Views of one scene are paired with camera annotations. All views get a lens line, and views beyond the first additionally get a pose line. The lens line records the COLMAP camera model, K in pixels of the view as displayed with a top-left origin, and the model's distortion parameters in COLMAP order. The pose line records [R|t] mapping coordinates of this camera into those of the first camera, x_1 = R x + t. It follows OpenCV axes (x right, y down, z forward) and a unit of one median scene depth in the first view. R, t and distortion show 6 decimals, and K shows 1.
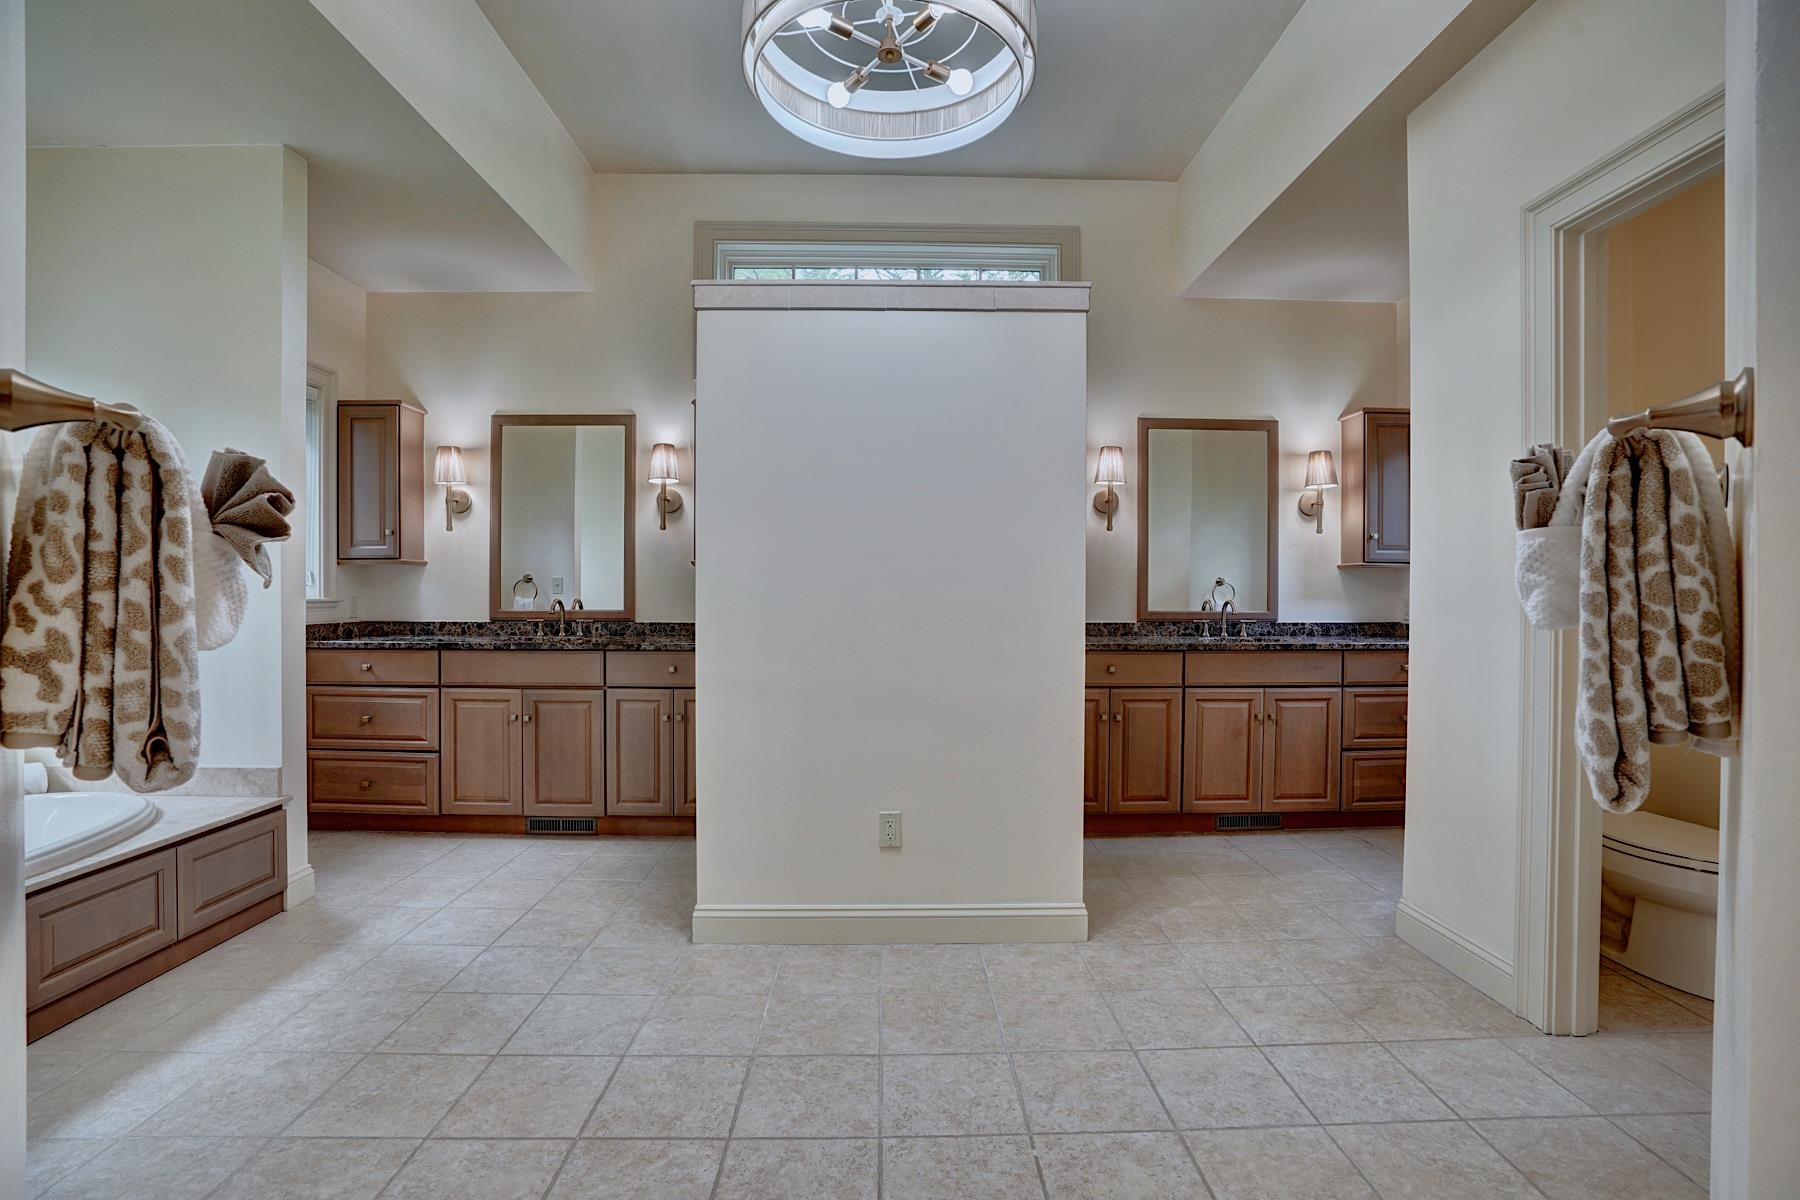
lens RADIAL K [[828.6, 0, 902.2], [0, 828.6, 598.8], [0, 0, 1]] dist [-0.023635, 0.003054]
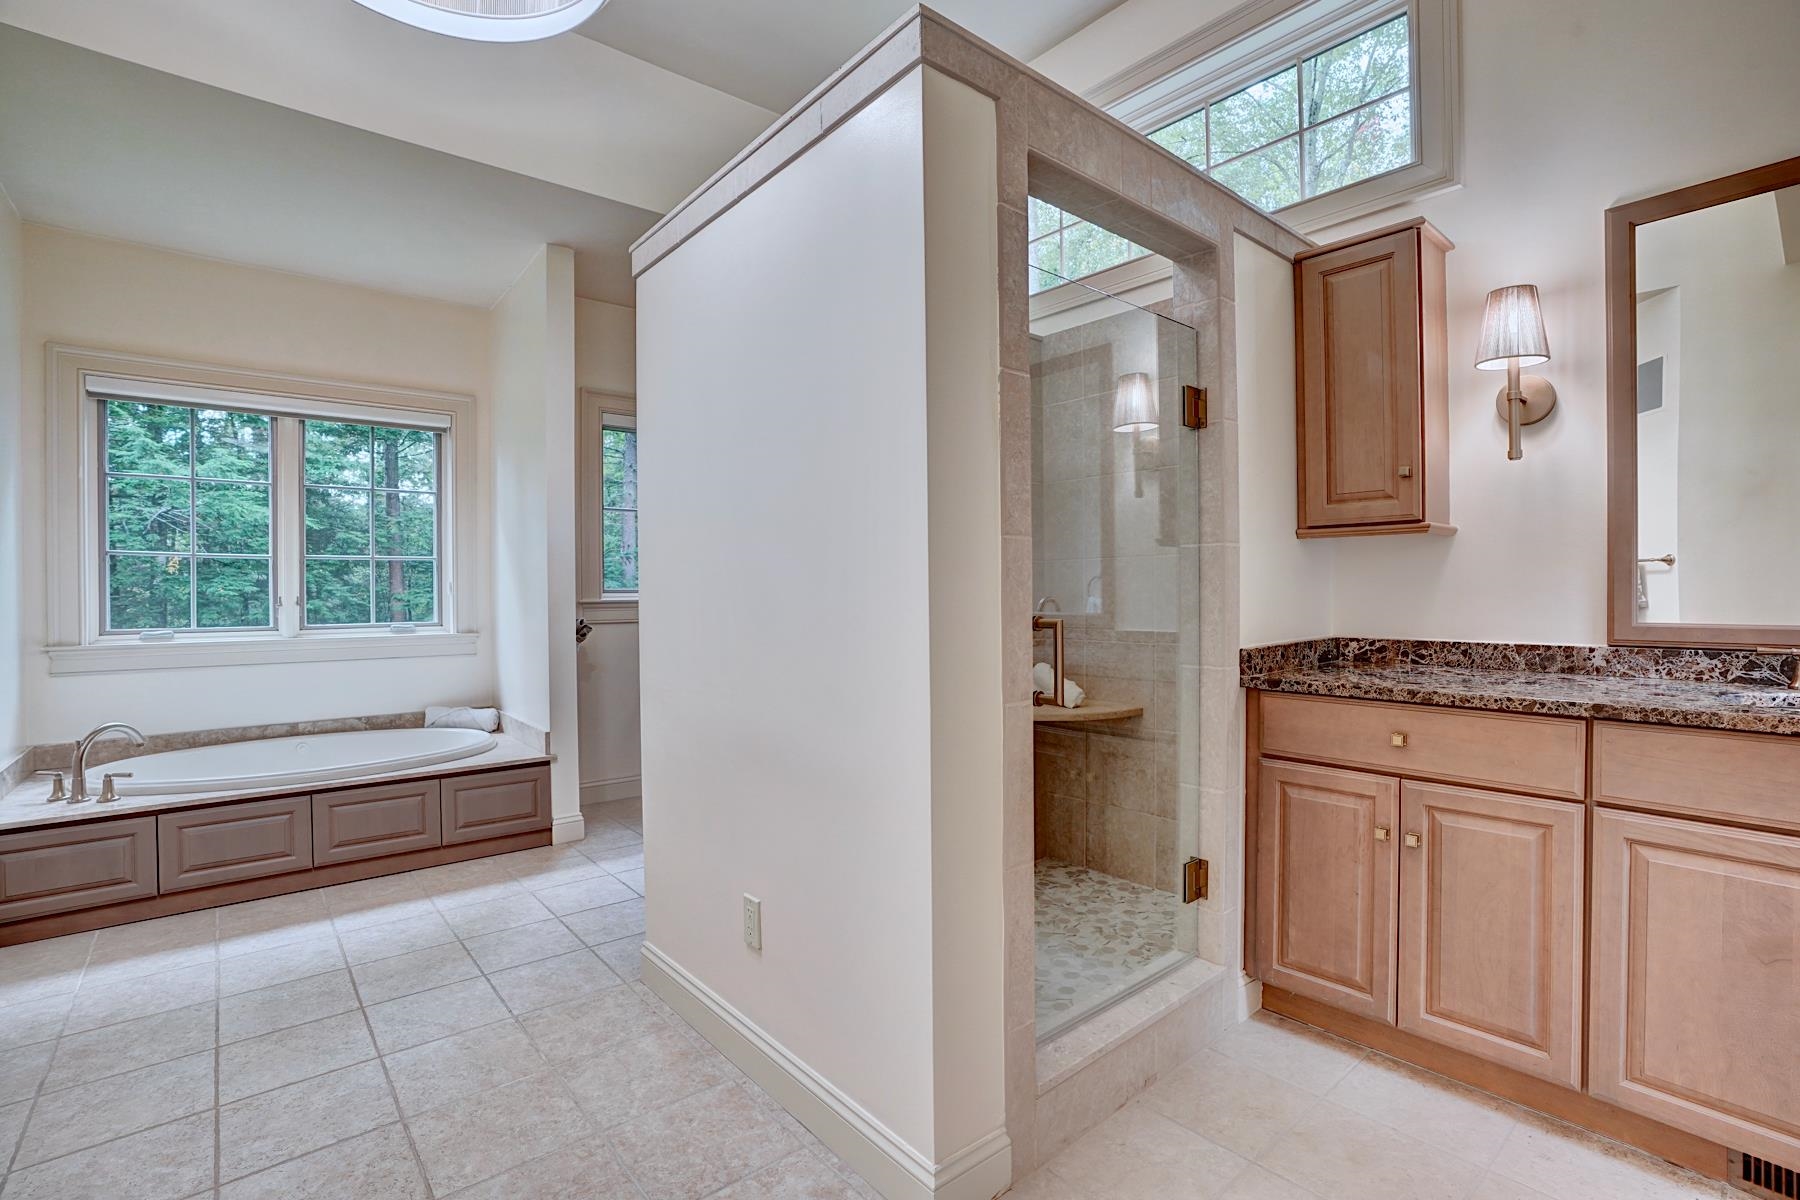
lens RADIAL K [[828.6, 0, 903.9], [0, 828.6, 599.6], [0, 0, 1]] dist [-0.023635, 0.003054]
pose [[0.633213, -0.001230, -0.773977, 0.609706], [0.002090, 0.999998, 0.000121, 0.001462], [0.773975, -0.001694, 0.633214, 0.635237]]
